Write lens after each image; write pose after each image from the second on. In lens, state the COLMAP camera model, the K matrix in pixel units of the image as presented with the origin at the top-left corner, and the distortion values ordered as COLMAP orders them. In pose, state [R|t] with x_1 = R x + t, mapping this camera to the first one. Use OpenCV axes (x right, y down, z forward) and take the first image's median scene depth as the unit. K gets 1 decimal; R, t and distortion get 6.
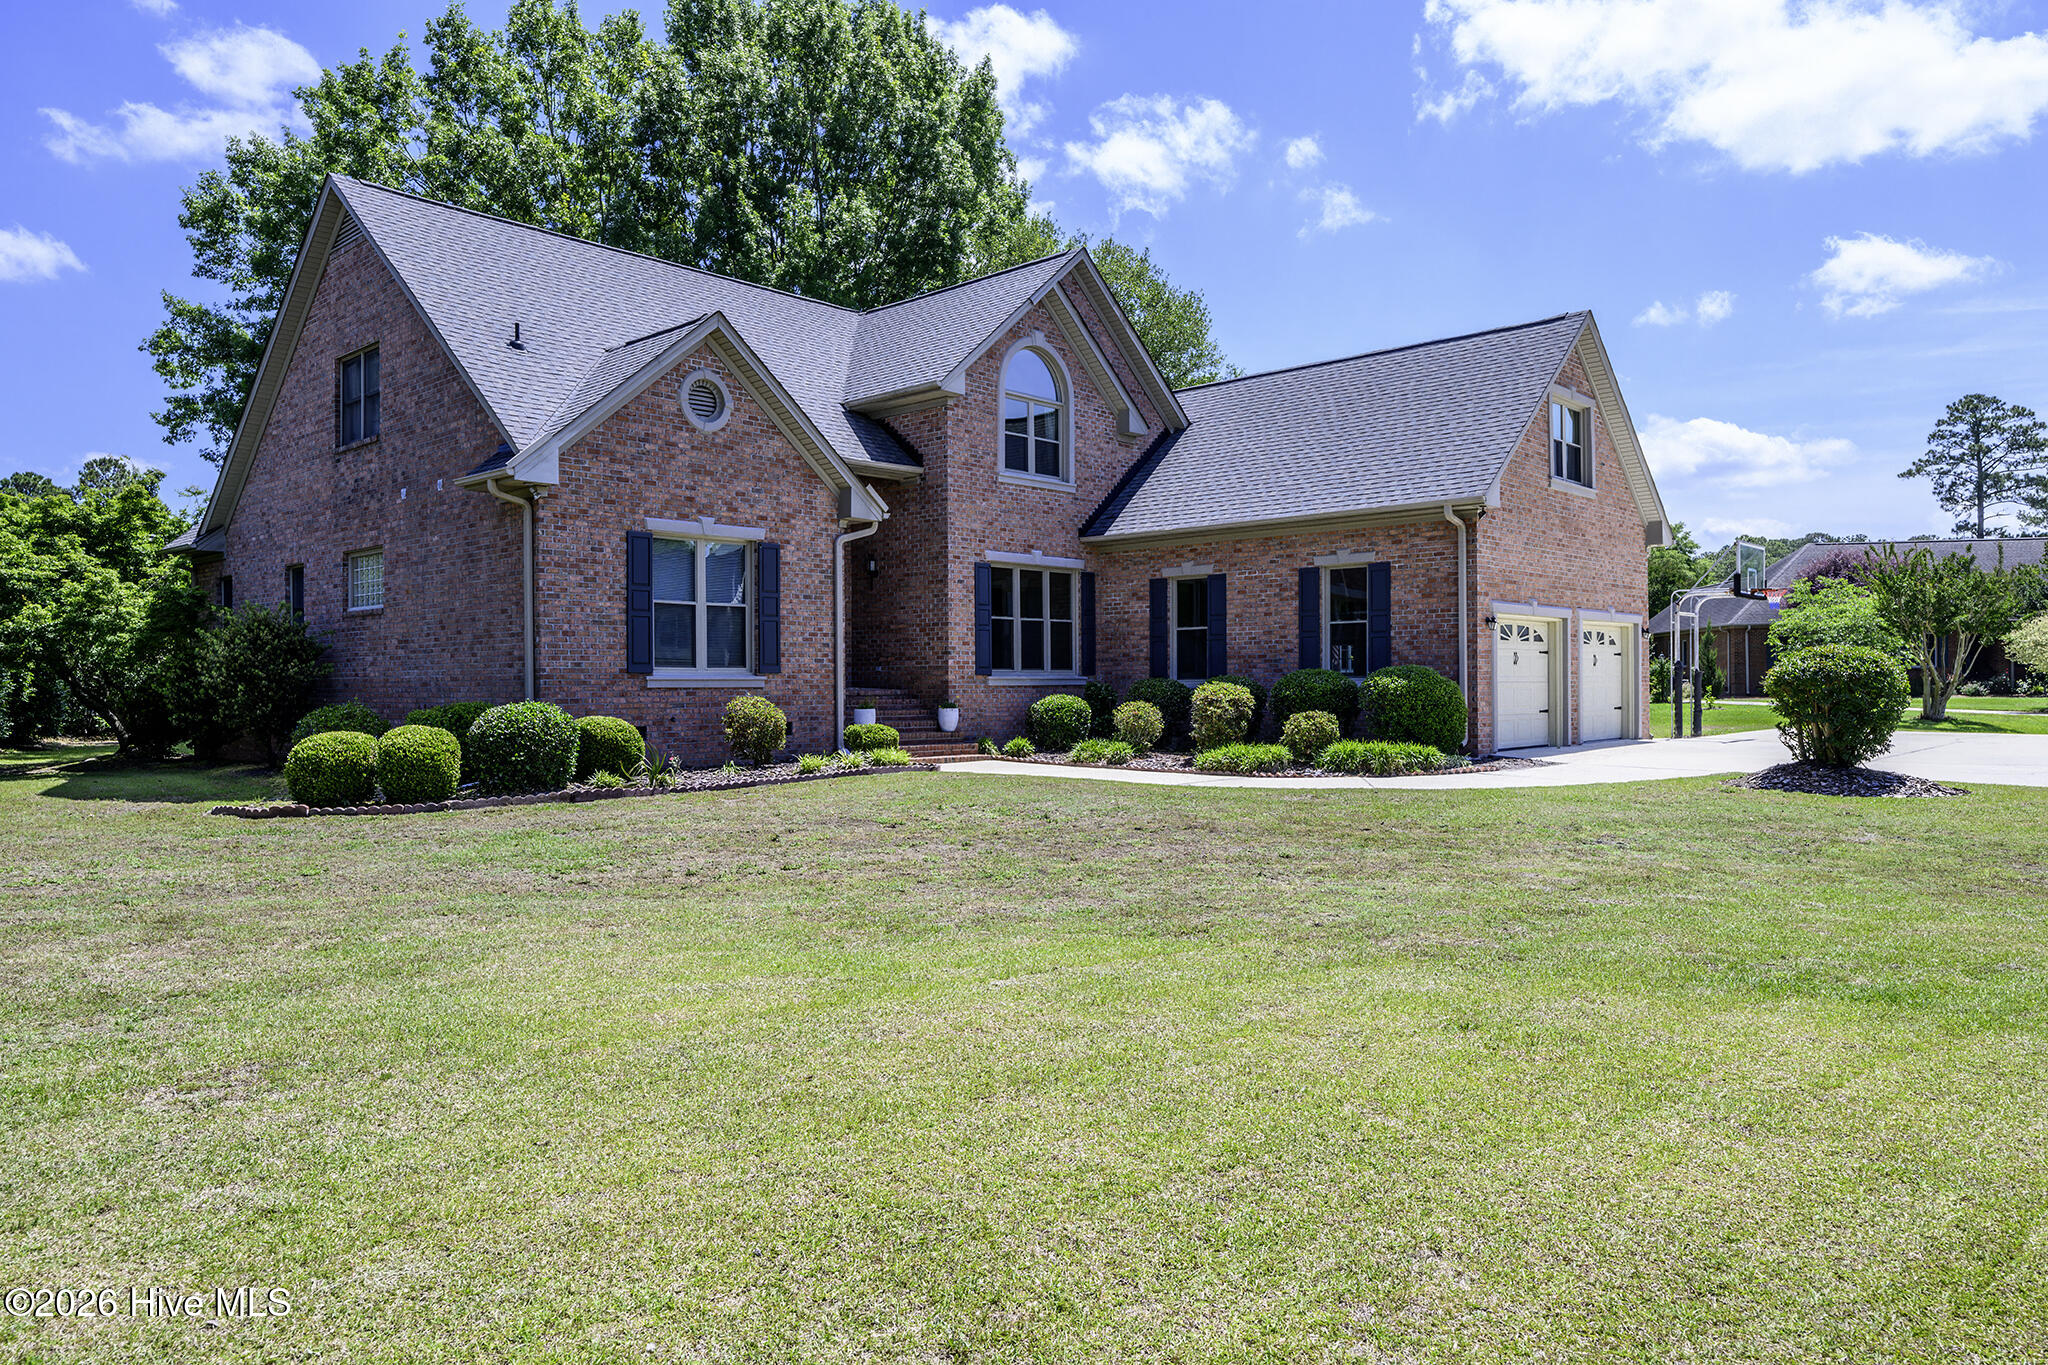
lens RADIAL K [[1373.9, 0, 1017.6], [0, 1373.9, 633.7], [0, 0, 1]] dist [-0.002162, -0.002131]
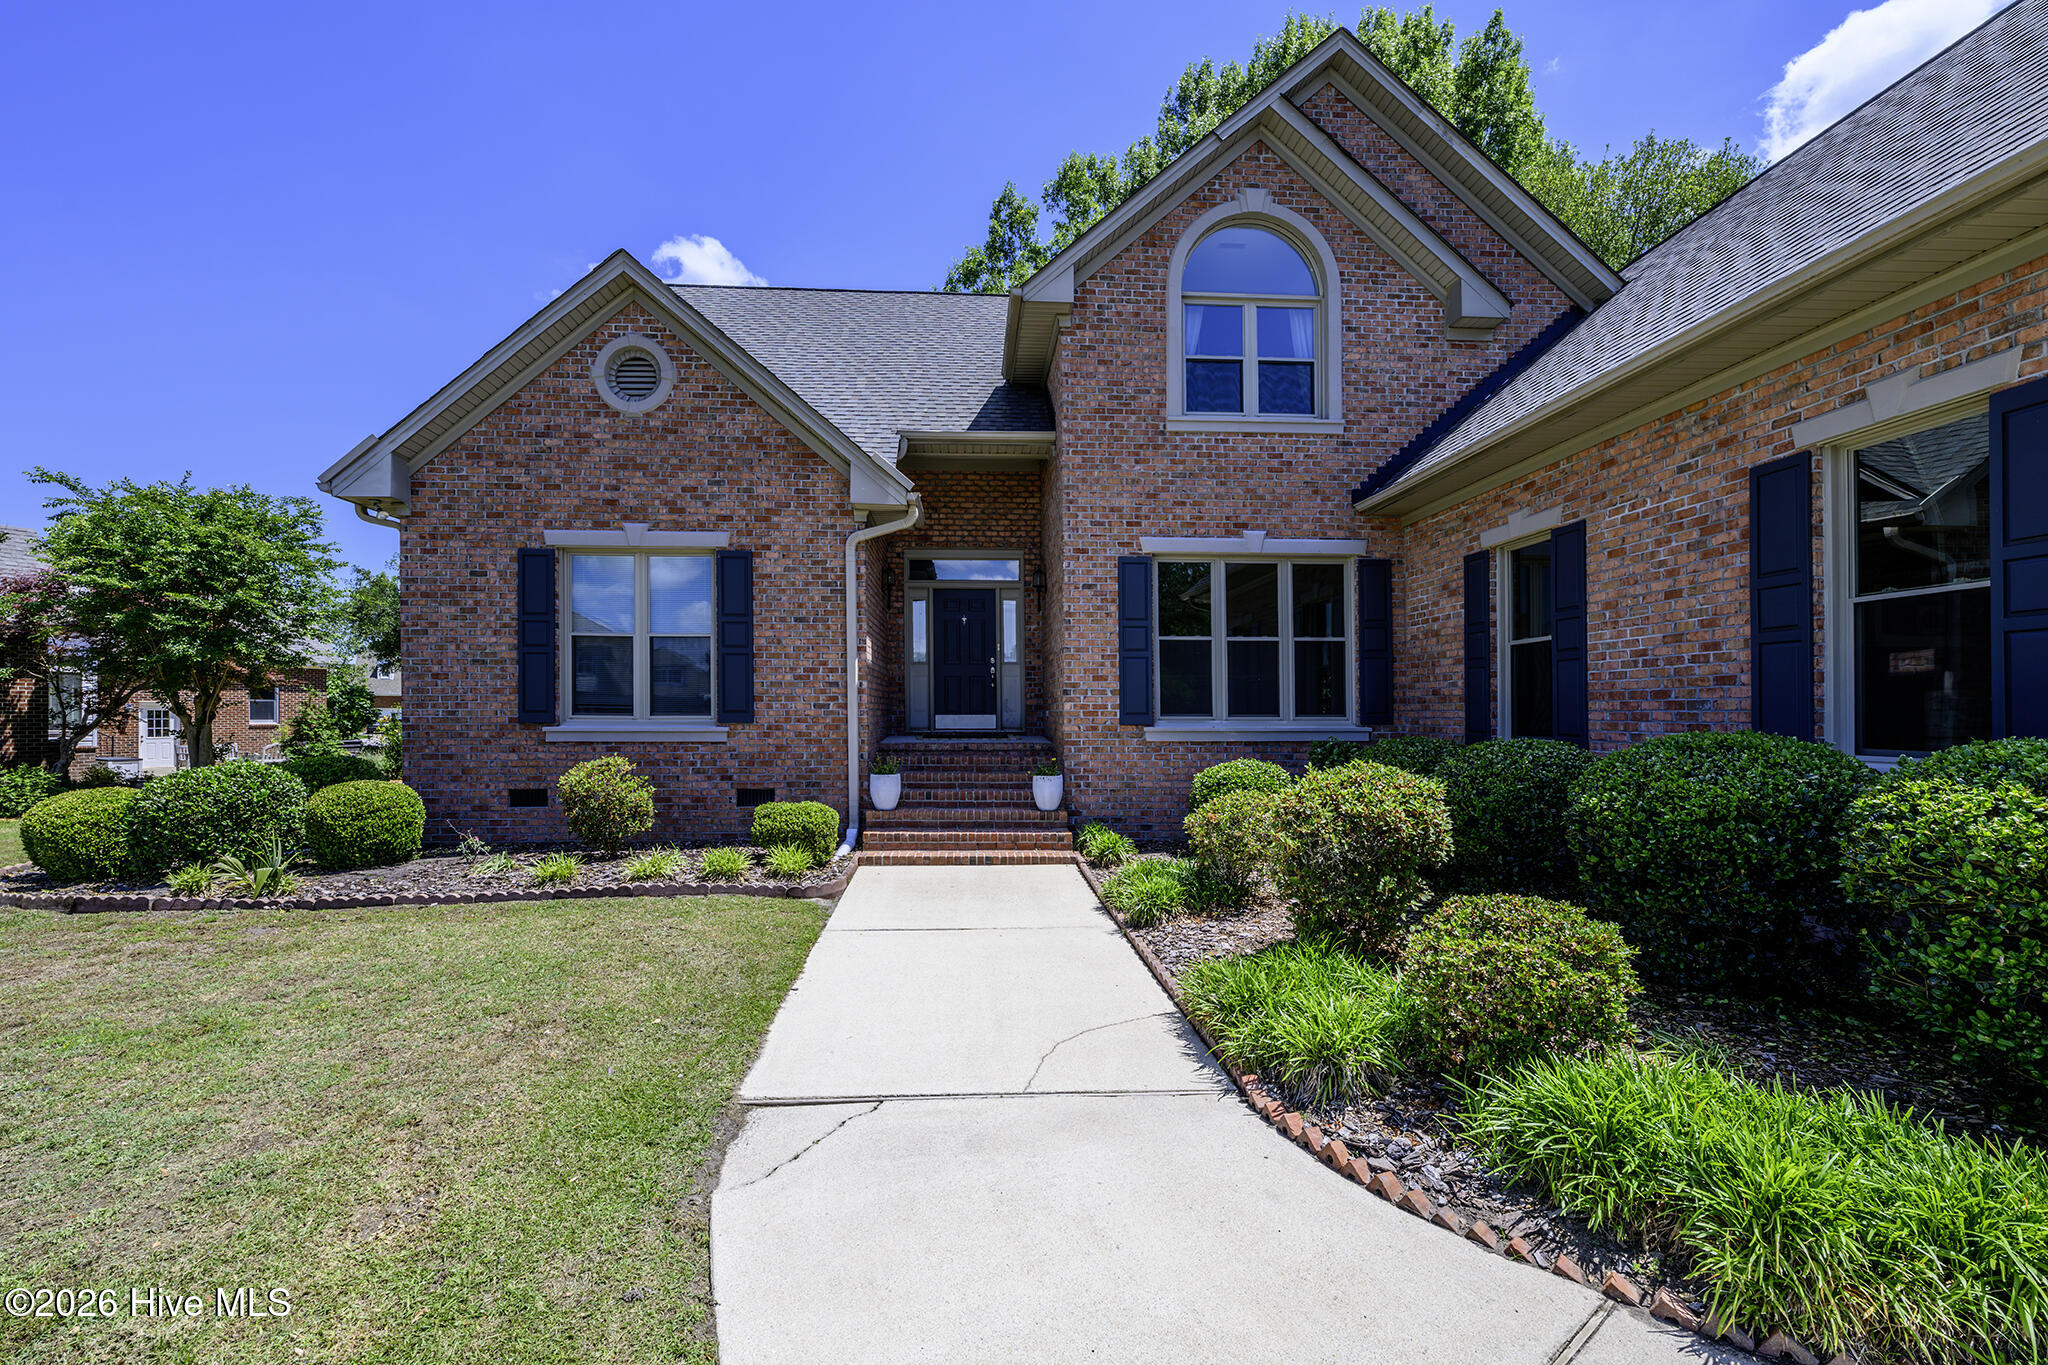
lens RADIAL K [[840.7, 0, 1005.2], [0, 840.7, 695.5], [0, 0, 1]] dist [0.000364, -0.000113]
pose [[0.717302, -0.005521, -0.696740, 0.221442], [0.020801, 0.999693, 0.013494, 0.009474], [0.696452, -0.024172, 0.717196, 0.687915]]
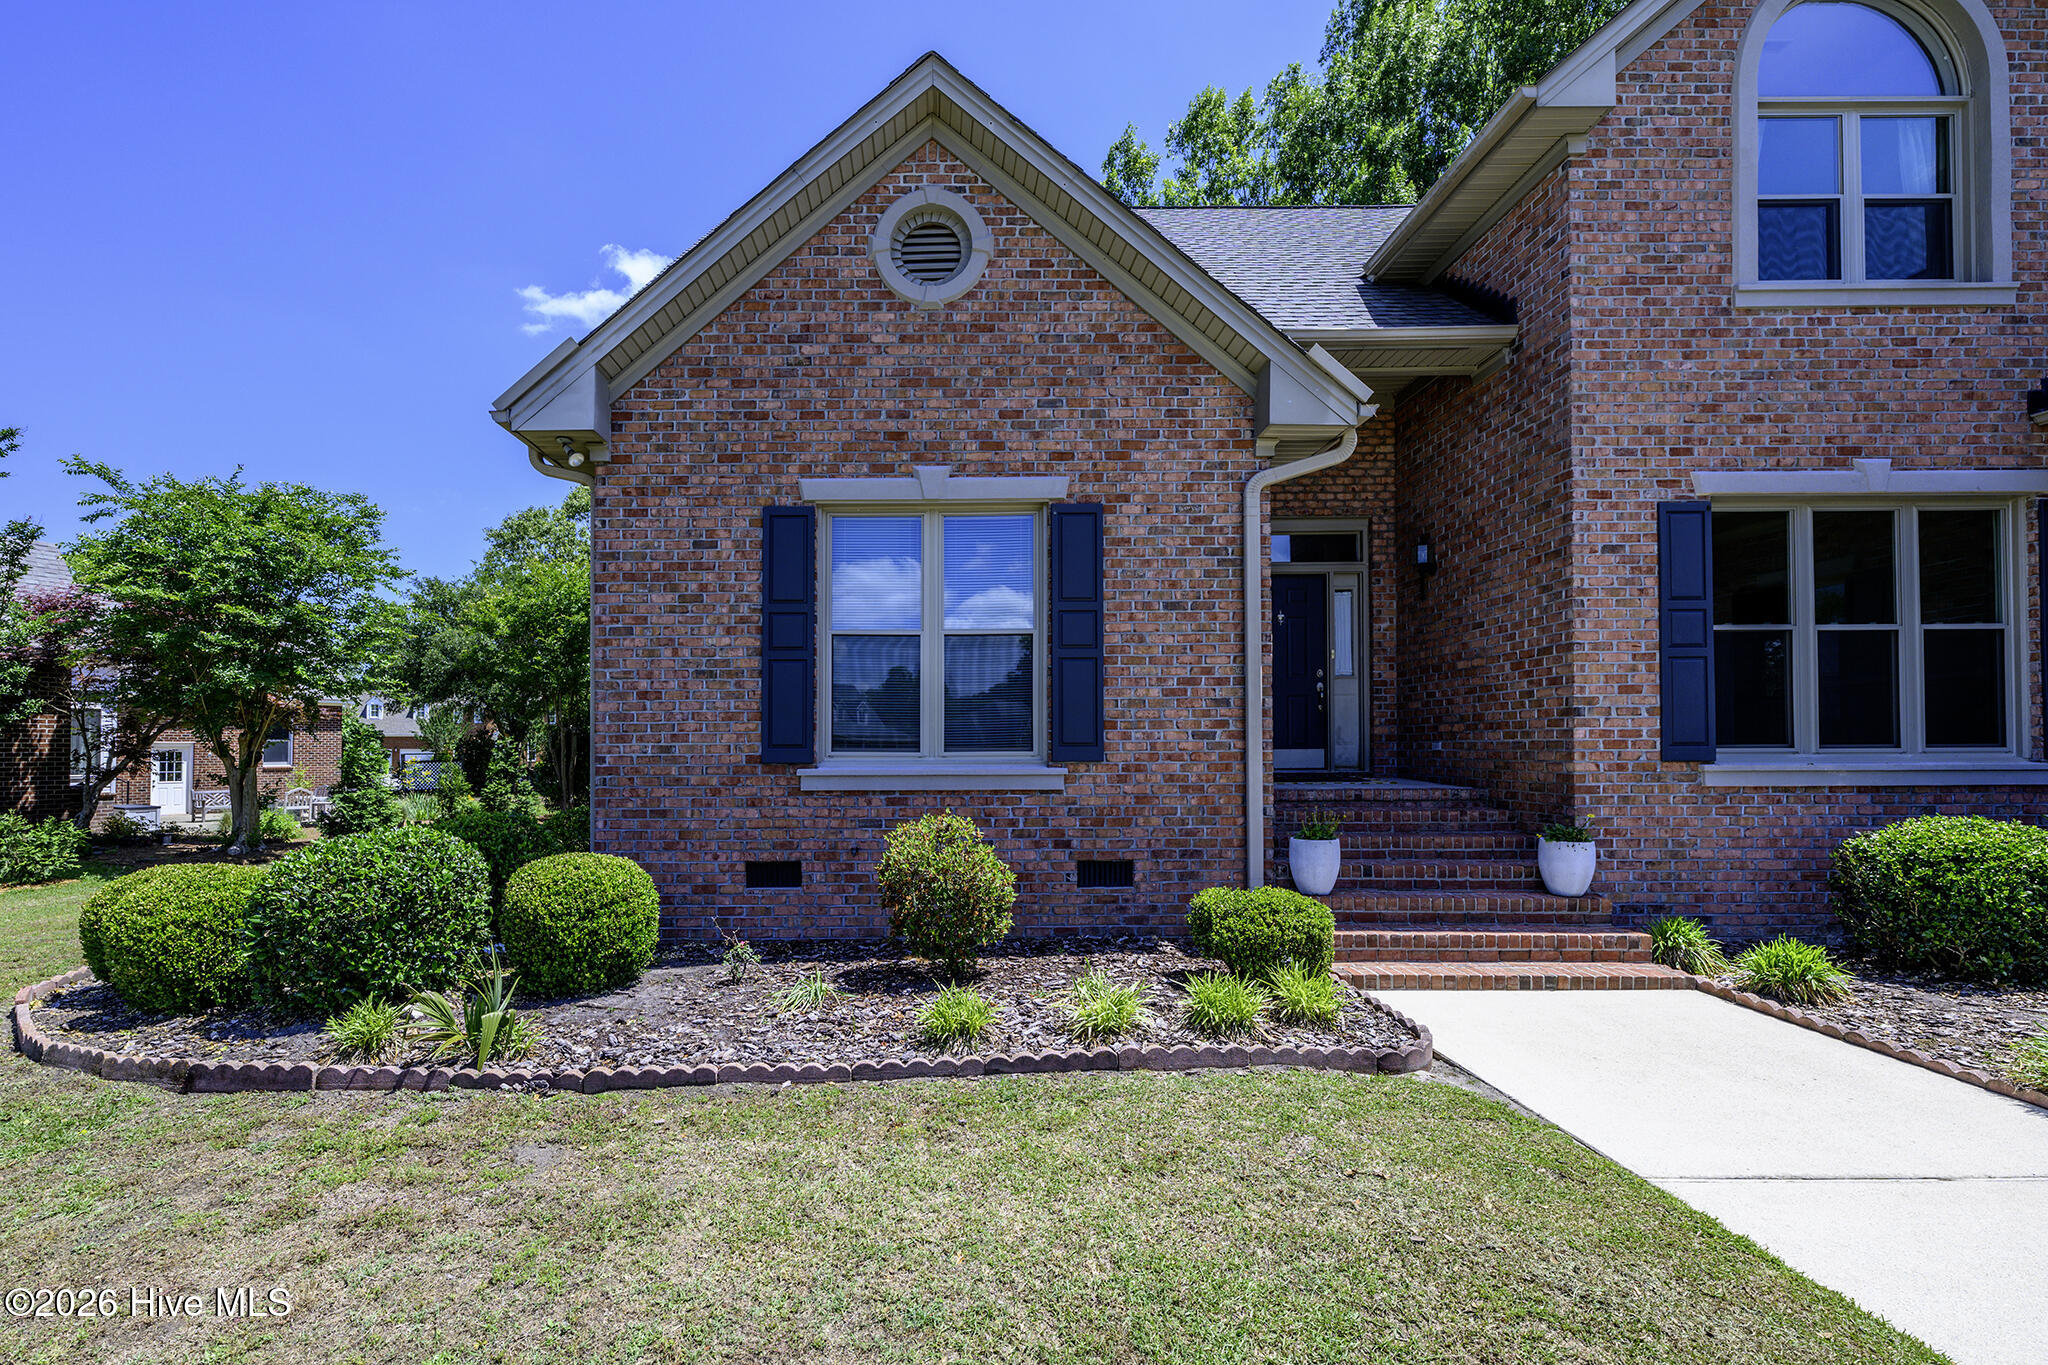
lens RADIAL K [[878.9, 0, 928.9], [0, 878.9, 723.3], [0, 0, 1]] dist [-0.001157, 0.000238]
pose [[0.673457, -0.018804, -0.738987, 0.018092], [0.028947, 0.999580, 0.000945, 0.011572], [0.738659, -0.022028, 0.673719, 0.661033]]
